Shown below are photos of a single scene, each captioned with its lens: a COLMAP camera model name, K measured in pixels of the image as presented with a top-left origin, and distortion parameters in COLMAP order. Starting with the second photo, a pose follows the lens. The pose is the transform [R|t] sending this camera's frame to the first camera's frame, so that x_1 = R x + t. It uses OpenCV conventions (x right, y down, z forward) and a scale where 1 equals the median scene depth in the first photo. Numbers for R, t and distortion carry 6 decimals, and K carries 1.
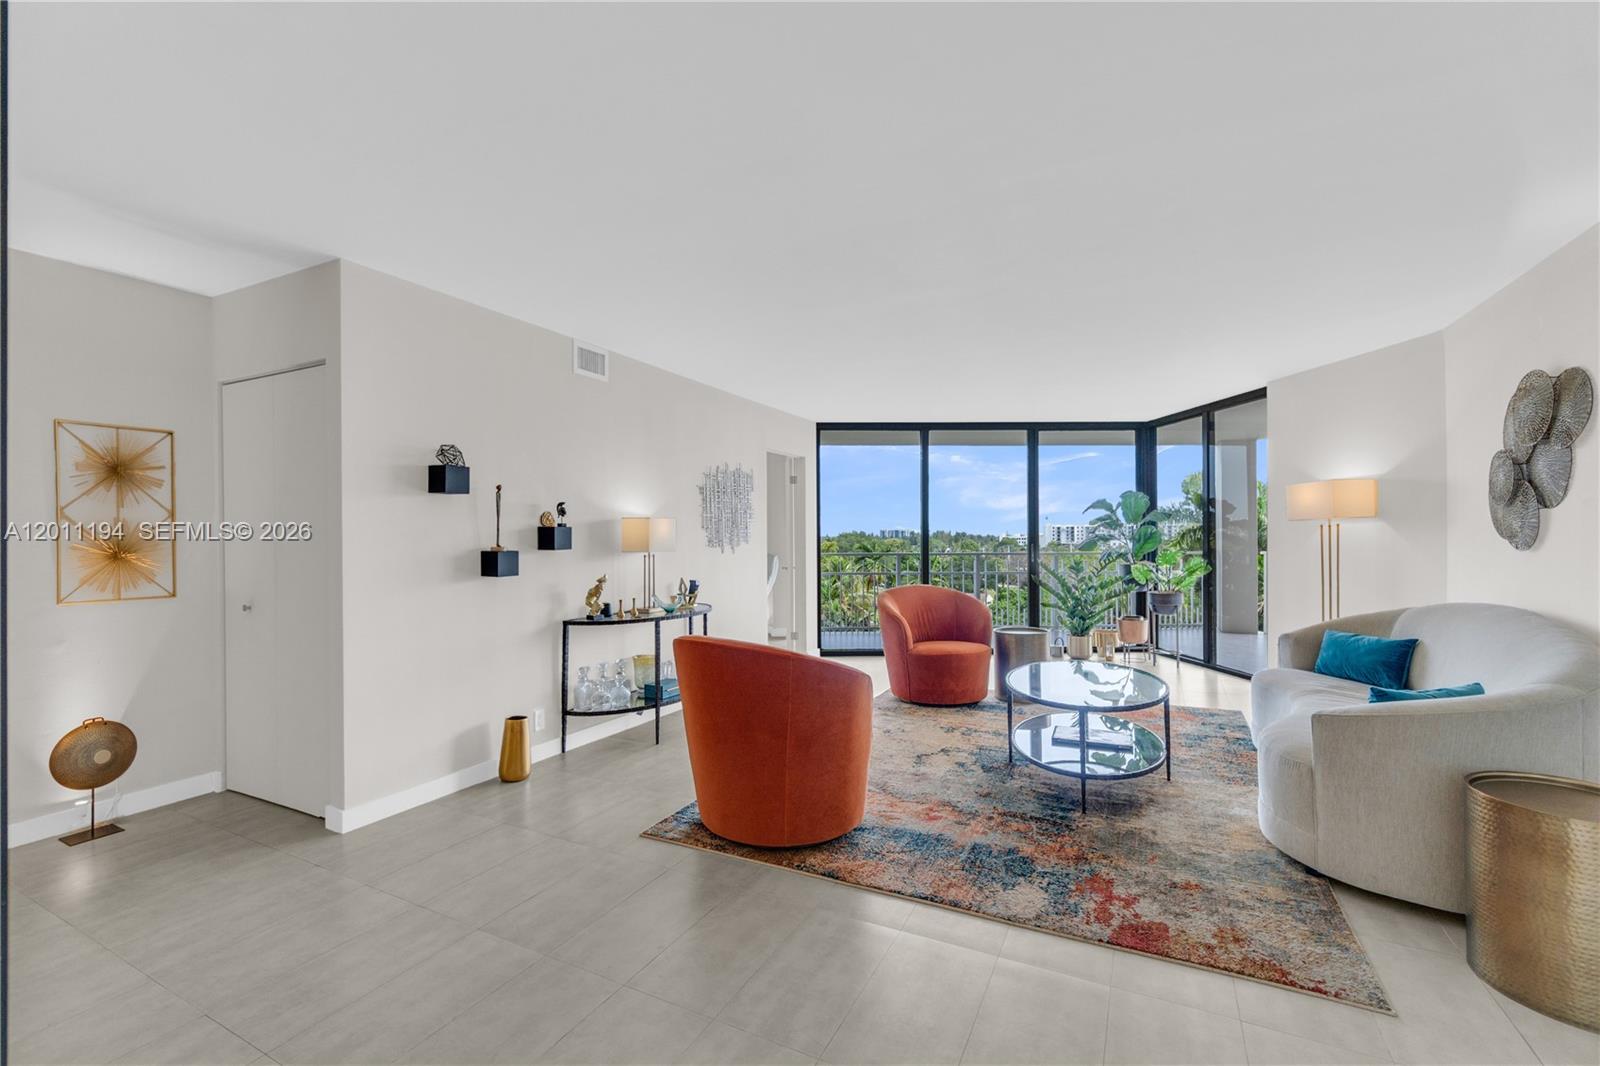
lens RADIAL K [[709.2, 0, 777.4], [0, 709.2, 537.9], [0, 0, 1]] dist [-0.003541, 0.000108]
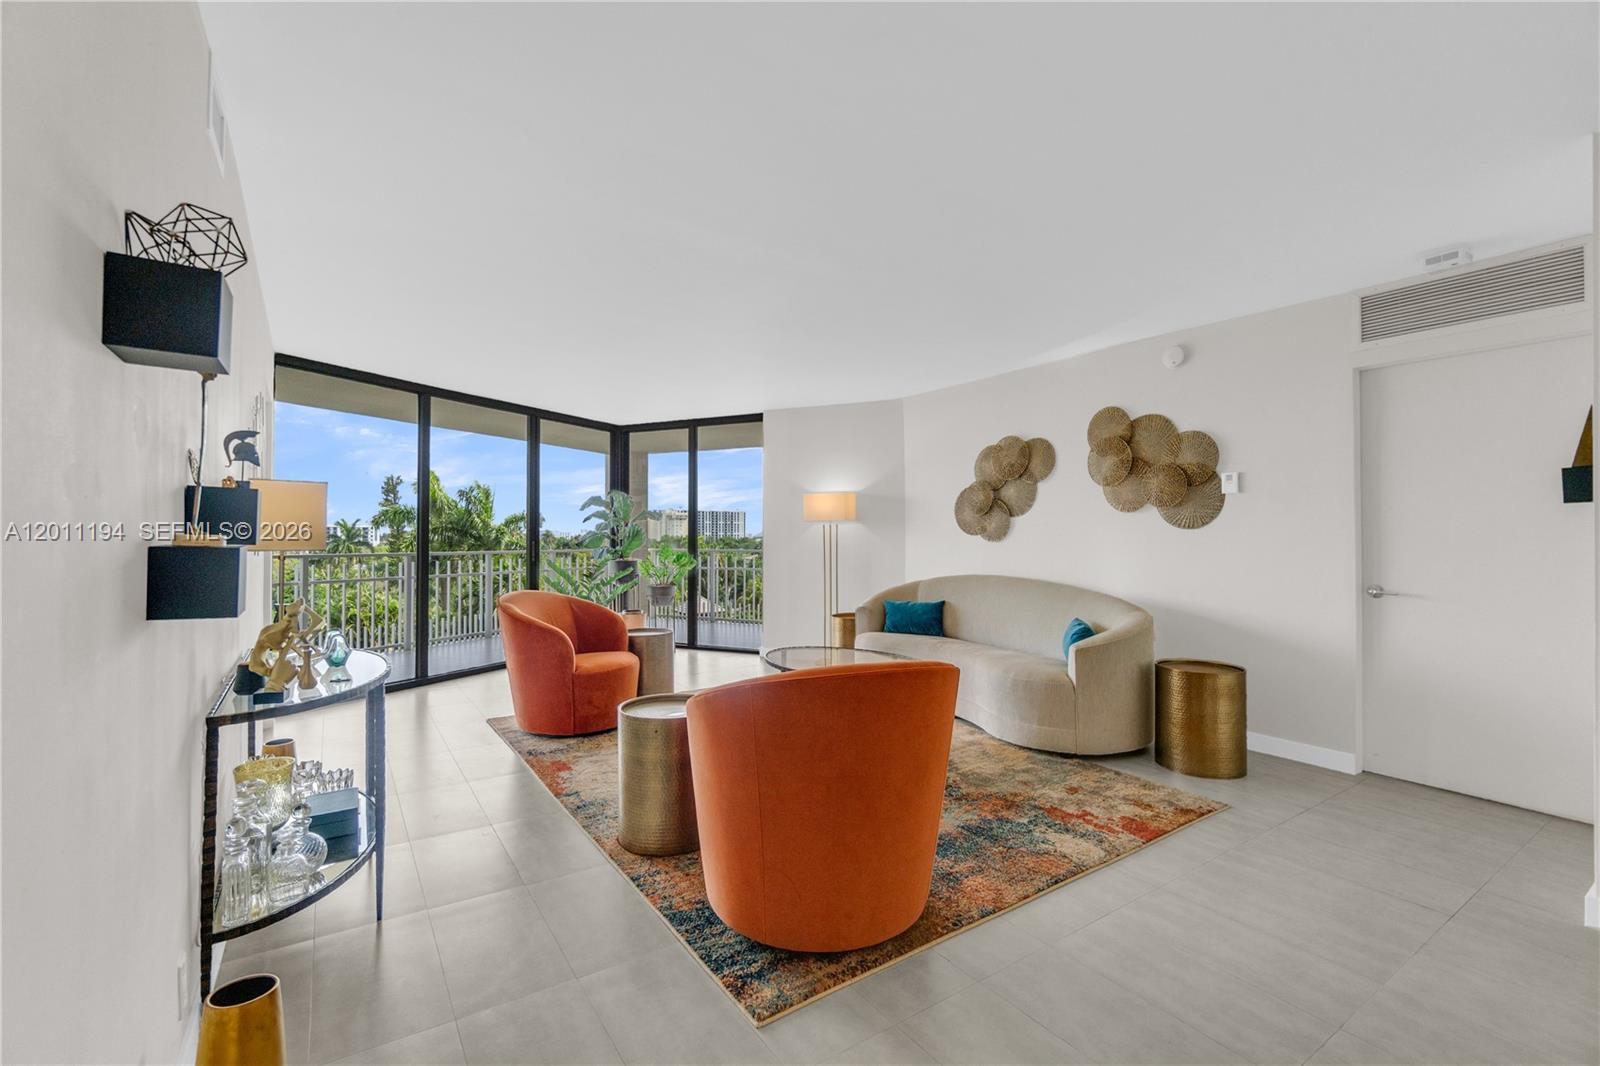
lens RADIAL K [[701.6, 0, 791.3], [0, 701.6, 526.0], [0, 0, 1]] dist [-0.004540, -0.000018]
pose [[0.462965, 0.019961, 0.886152, -0.542996], [-0.001765, 0.999765, -0.021598, 0.015144], [-0.886375, 0.008435, 0.462891, 0.547880]]
